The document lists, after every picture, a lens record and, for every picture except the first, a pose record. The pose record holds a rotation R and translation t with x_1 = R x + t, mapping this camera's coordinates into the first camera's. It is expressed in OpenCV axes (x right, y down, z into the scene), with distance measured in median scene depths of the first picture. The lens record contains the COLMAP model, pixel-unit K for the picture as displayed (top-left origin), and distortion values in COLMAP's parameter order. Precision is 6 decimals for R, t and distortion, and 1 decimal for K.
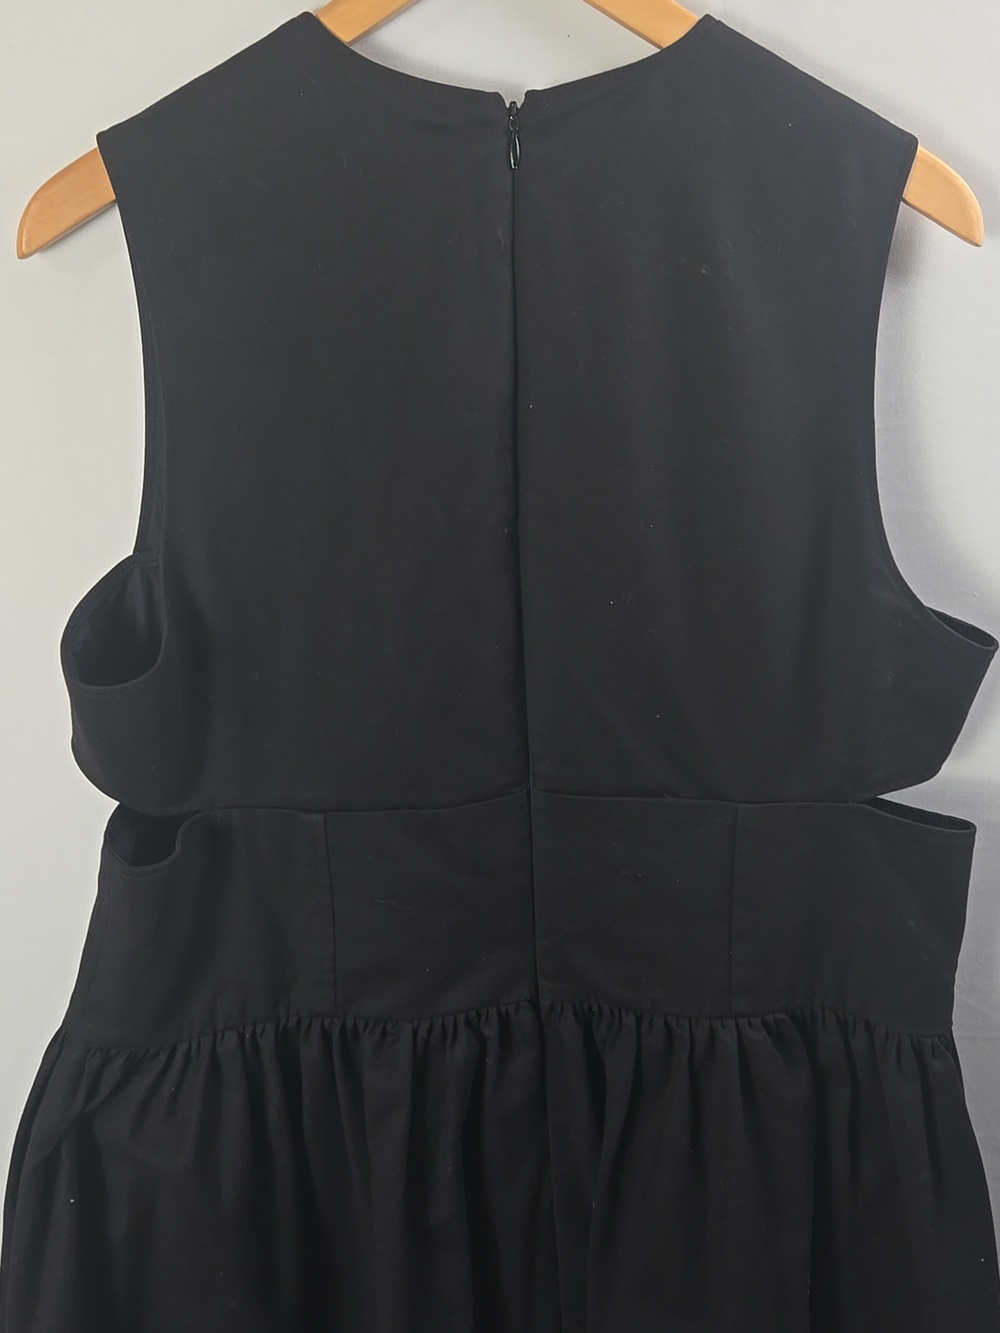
lens RADIAL K [[1462.6, 0, 500.0], [0, 1462.6, 666.5], [0, 0, 1]] dist [0.114864, -0.165895]
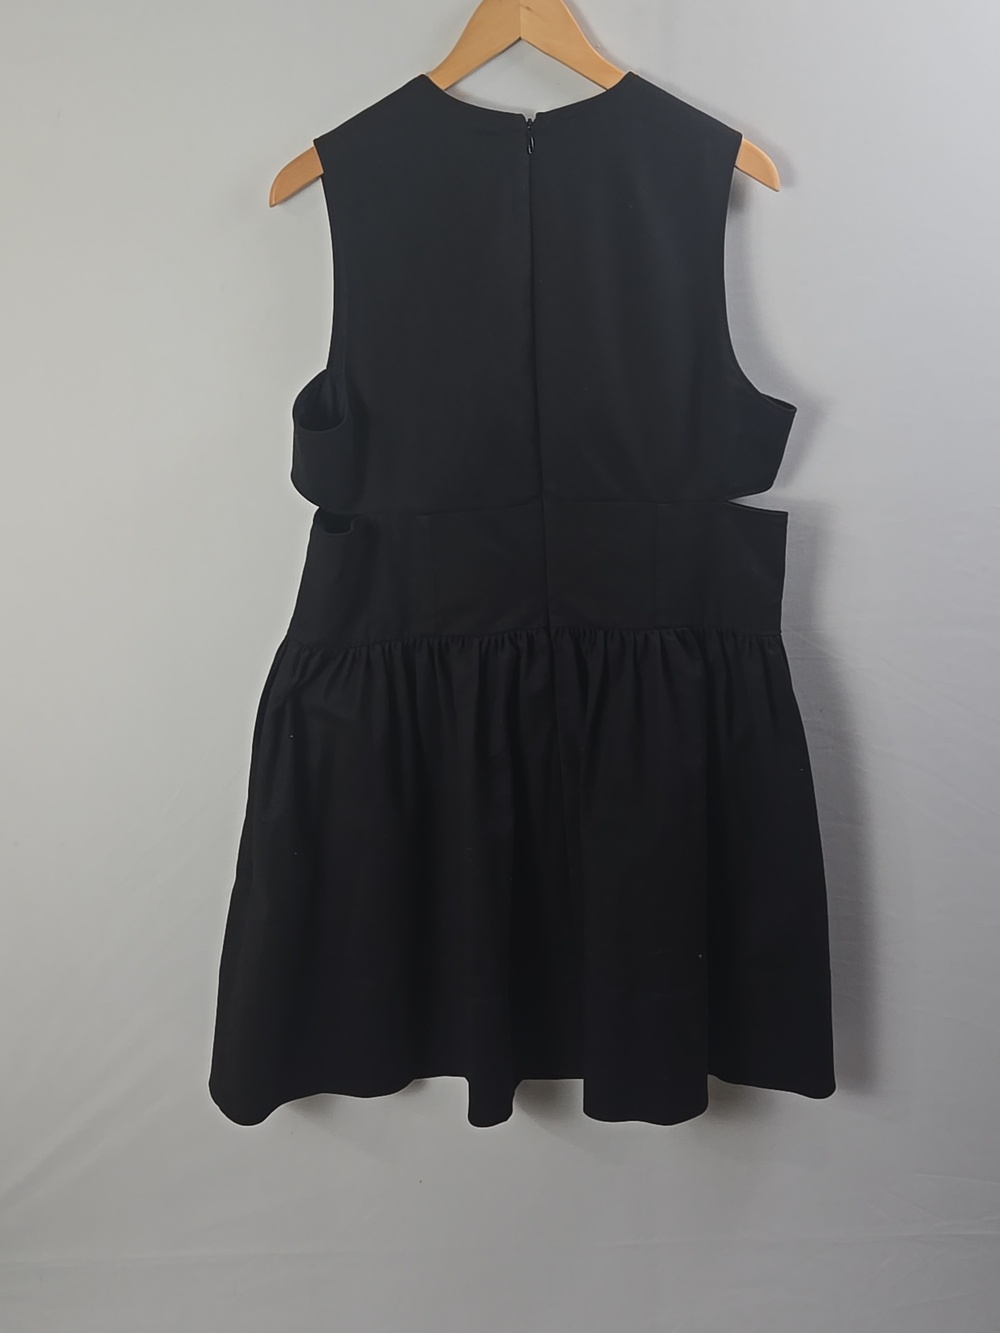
lens RADIAL K [[1462.6, 0, 500.0], [0, 1462.6, 666.5], [0, 0, 1]] dist [0.114864, -0.165895]
pose [[0.999805, -0.011388, -0.016127, -0.005784], [0.011104, 0.999784, -0.017587, 0.309738], [0.016324, 0.017405, 0.999715, -0.776097]]
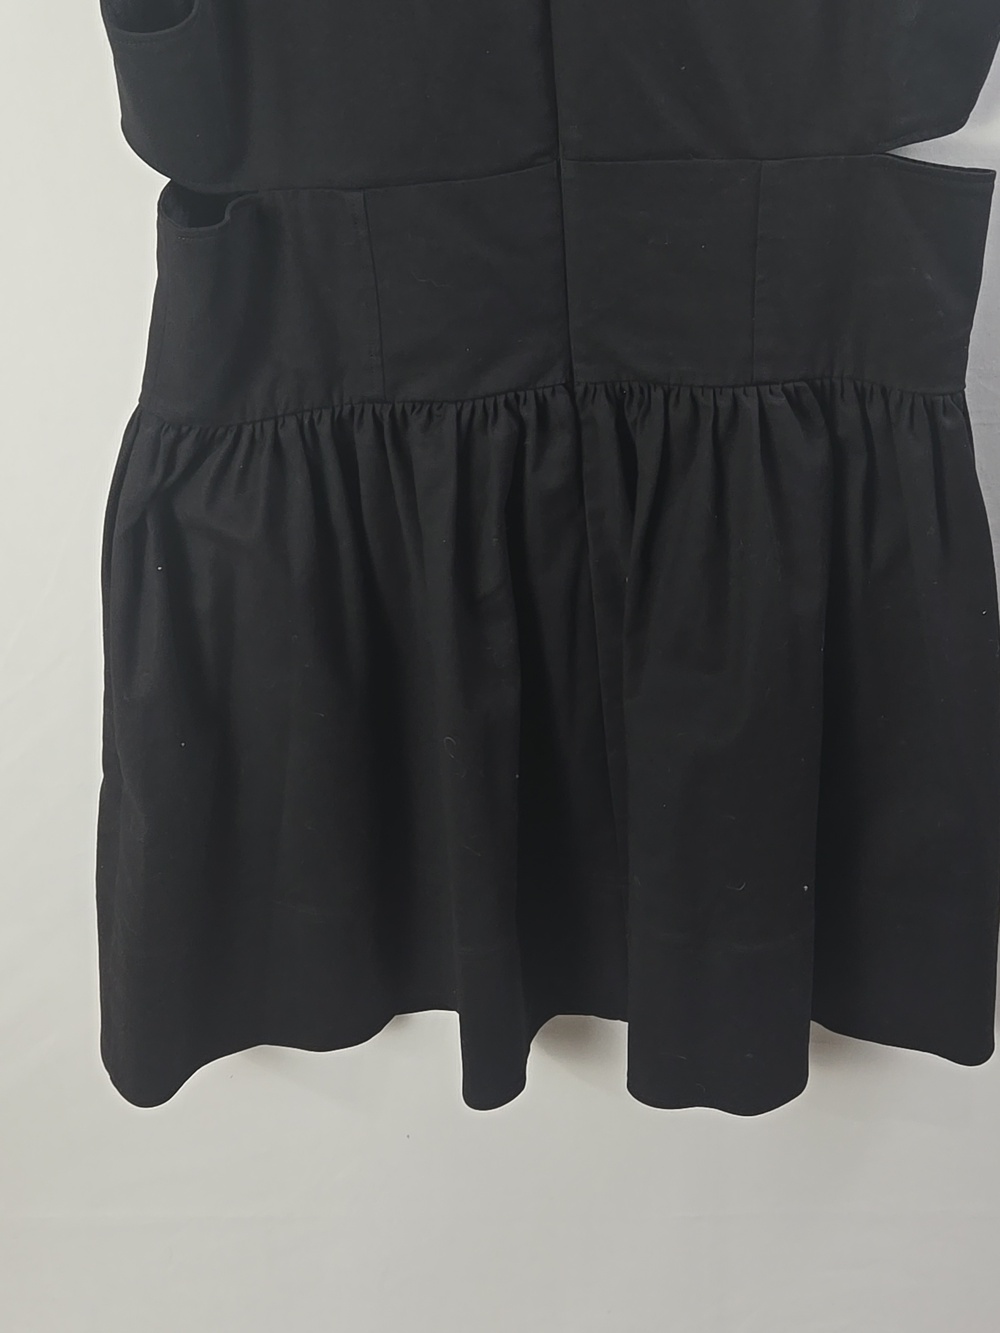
lens RADIAL K [[1462.6, 0, 500.0], [0, 1462.6, 666.5], [0, 0, 1]] dist [0.114864, -0.165895]
pose [[0.998145, -0.014074, -0.059227, 0.034002], [0.025387, 0.980503, 0.194860, 0.222712], [0.055330, -0.196002, 0.979041, -0.090067]]
